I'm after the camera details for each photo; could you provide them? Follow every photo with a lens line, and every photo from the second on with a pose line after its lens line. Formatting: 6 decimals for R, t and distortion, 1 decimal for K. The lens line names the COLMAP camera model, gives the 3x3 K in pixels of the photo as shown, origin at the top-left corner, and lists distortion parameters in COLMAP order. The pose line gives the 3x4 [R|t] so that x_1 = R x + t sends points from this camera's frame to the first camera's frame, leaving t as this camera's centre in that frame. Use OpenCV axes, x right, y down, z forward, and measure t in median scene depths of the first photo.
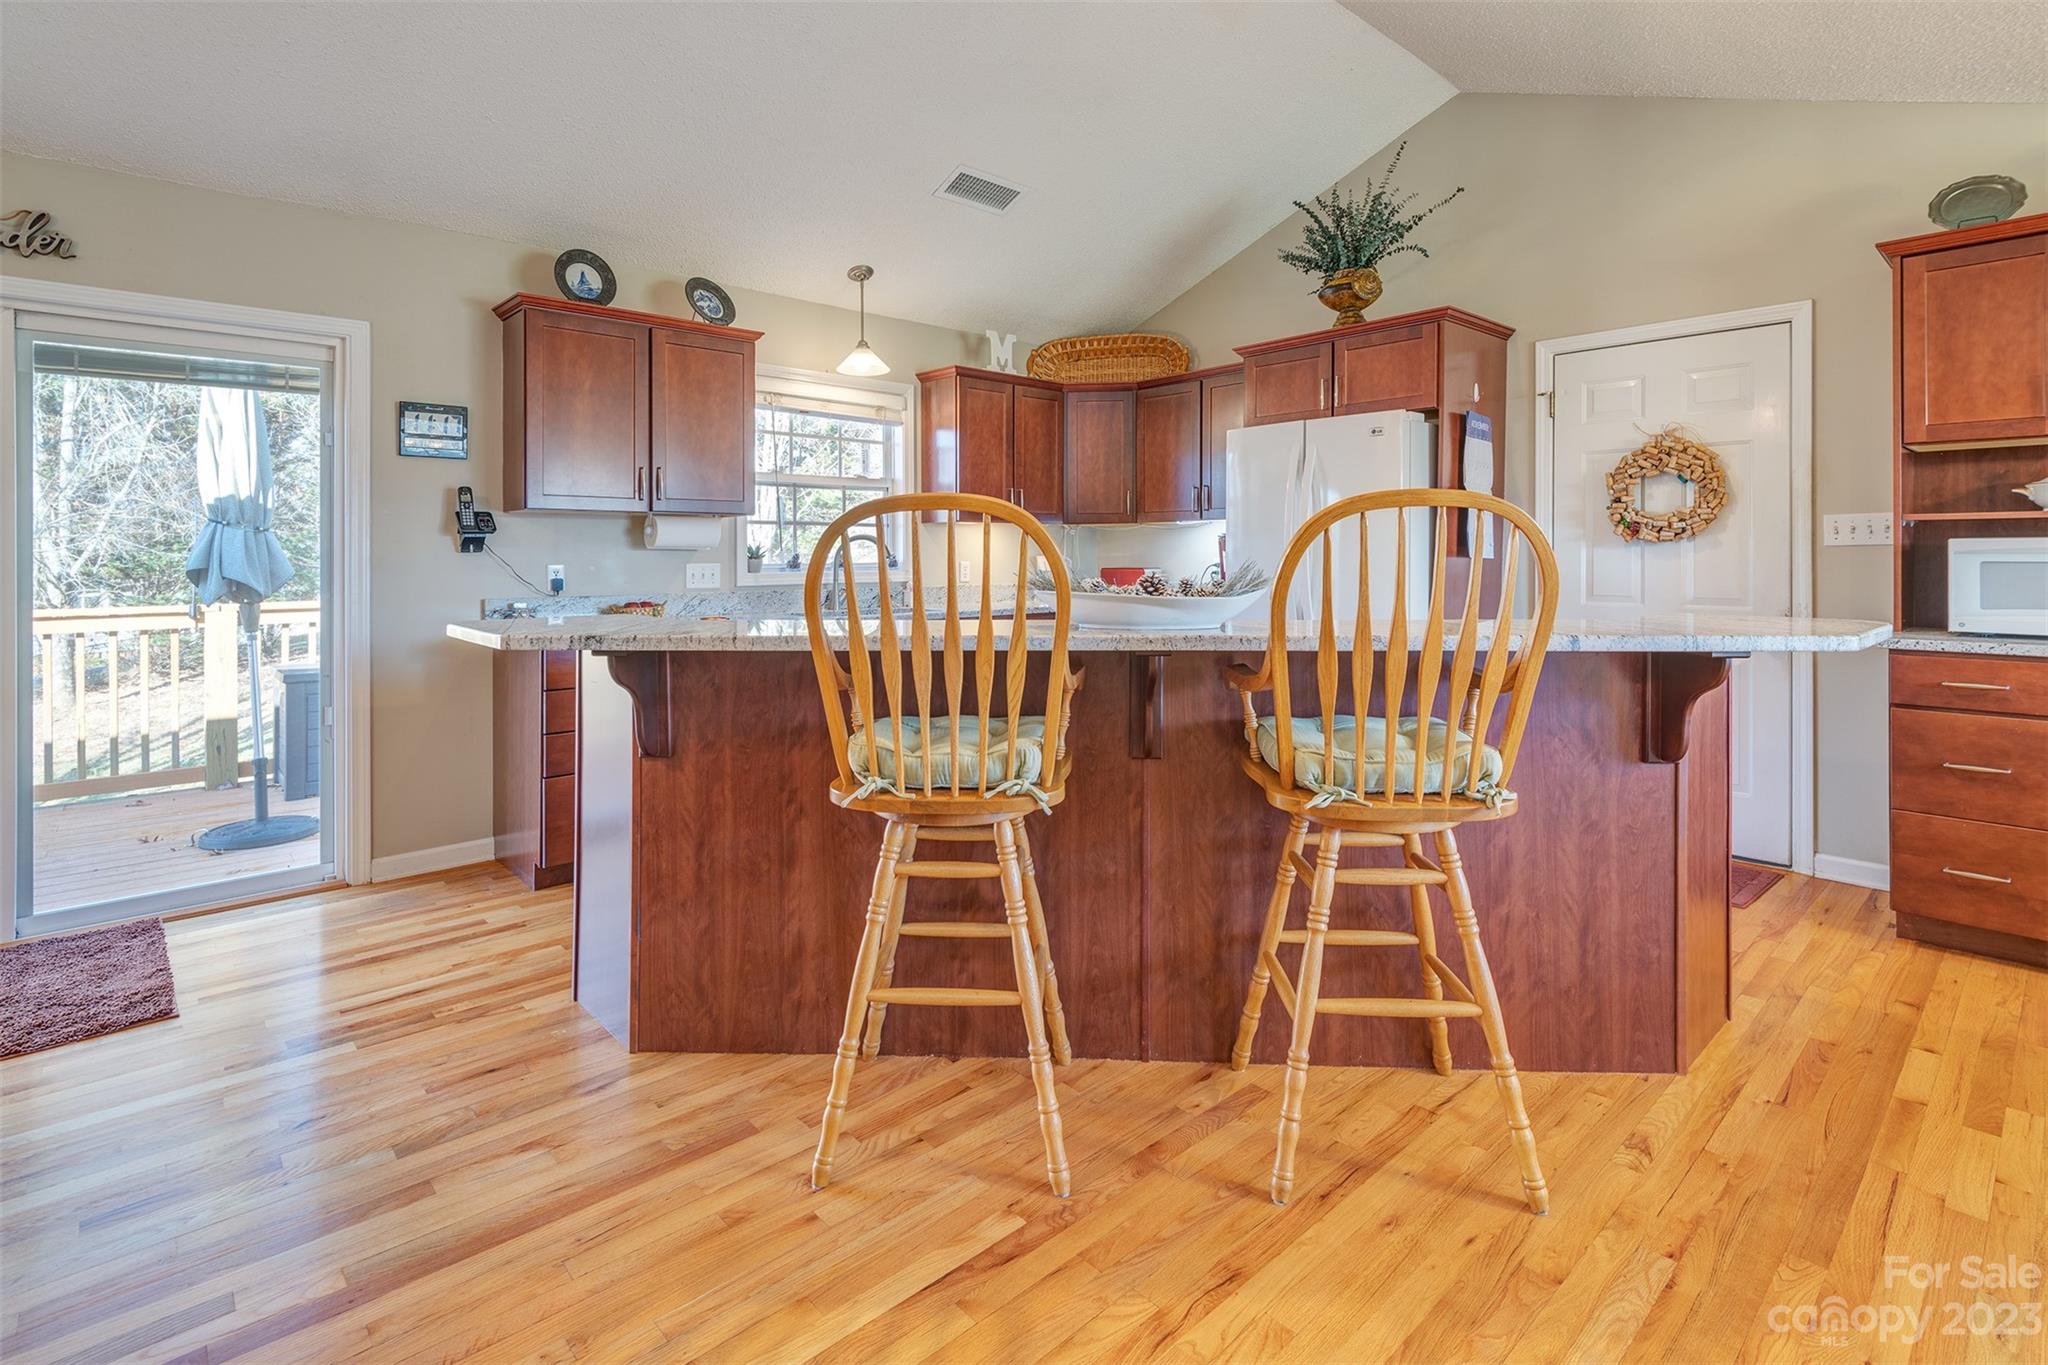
lens RADIAL K [[971.2, 0, 1027.7], [0, 971.2, 579.5], [0, 0, 1]] dist [0.029513, -0.016479]
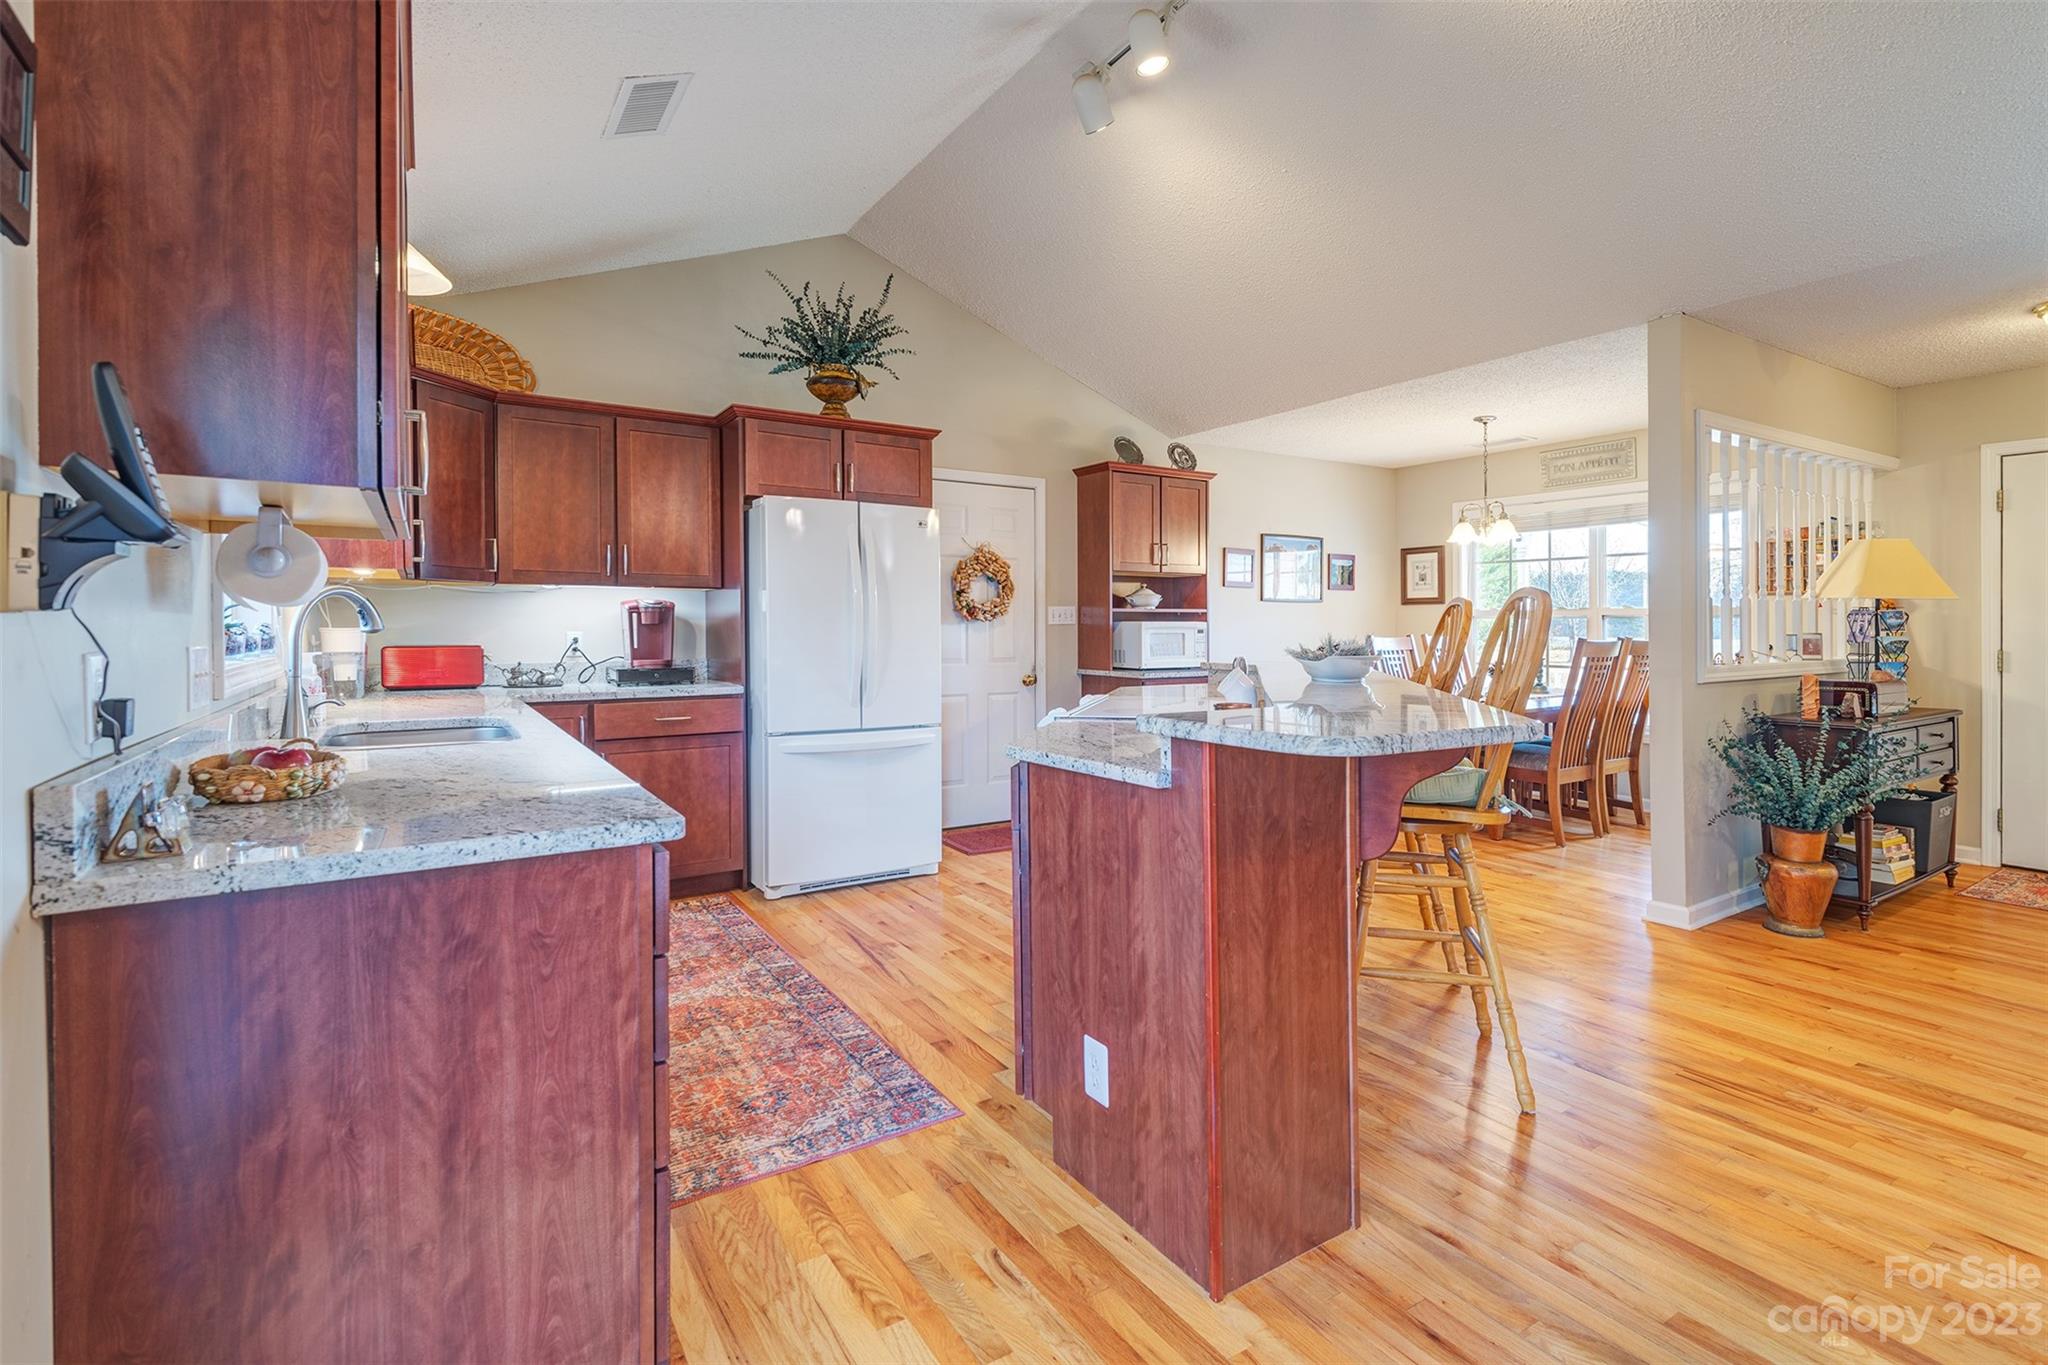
lens RADIAL K [[954.6, 0, 1034.2], [0, 954.6, 636.6], [0, 0, 1]] dist [0.030957, -0.016304]
pose [[0.168036, -0.004587, 0.985770, -0.707691], [0.018992, 0.999819, 0.001415, -0.014274], [-0.985598, 0.018484, 0.168092, 0.638230]]
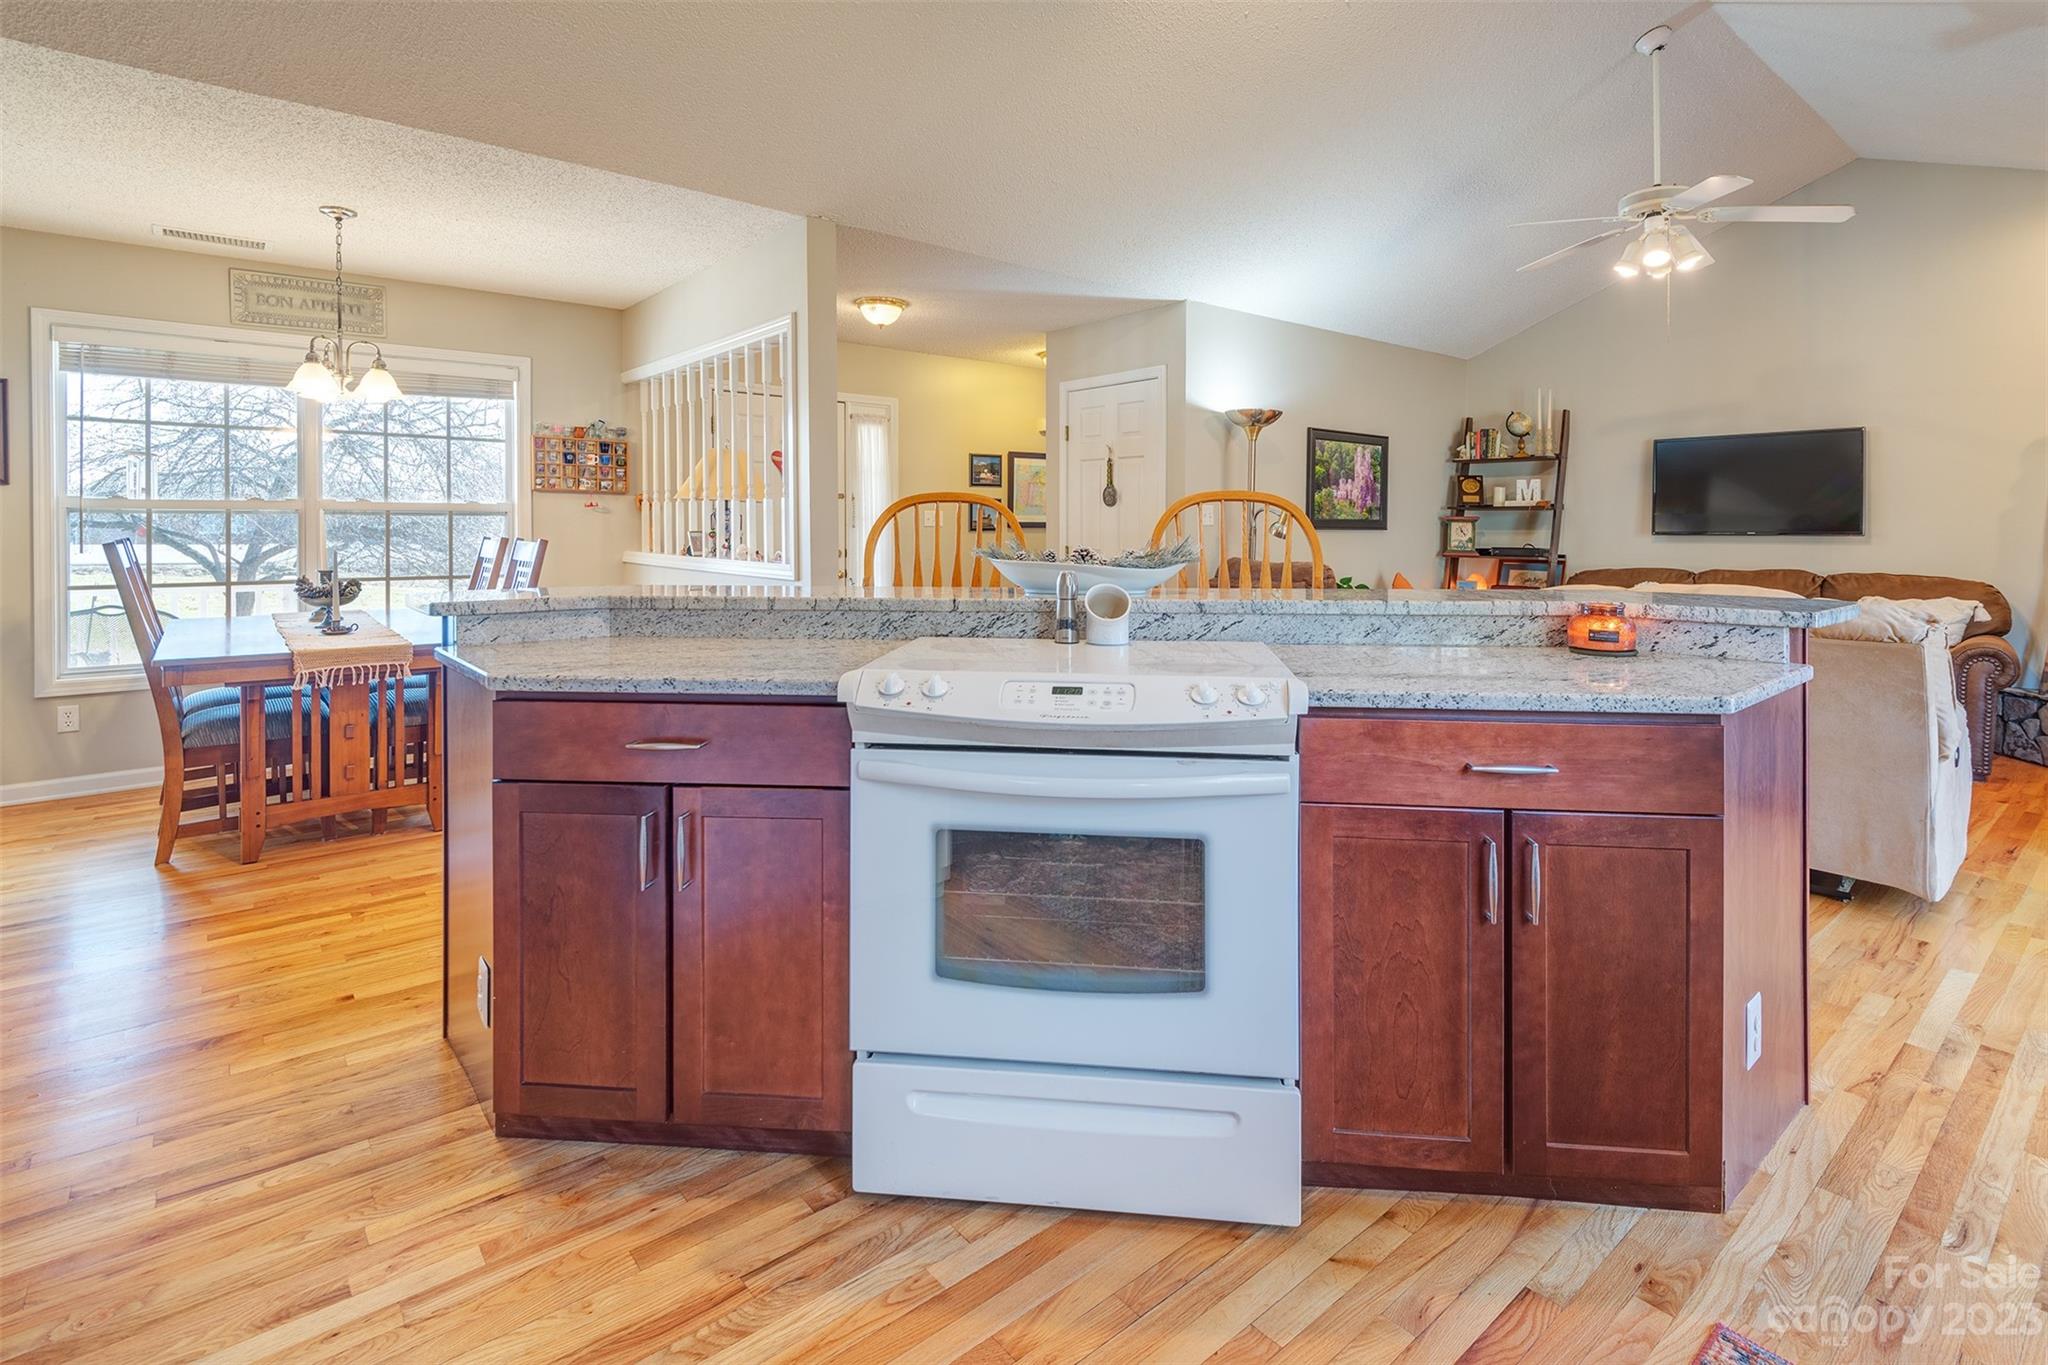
lens RADIAL K [[988.7, 0, 1024.0], [0, 988.7, 526.2], [0, 0, 1]] dist [-0.002137, -0.000414]
pose [[-0.998681, 0.004731, 0.051131, 0.067822], [0.005803, 0.999766, 0.020836, -0.028085], [-0.051021, 0.021105, -0.998475, 1.137434]]
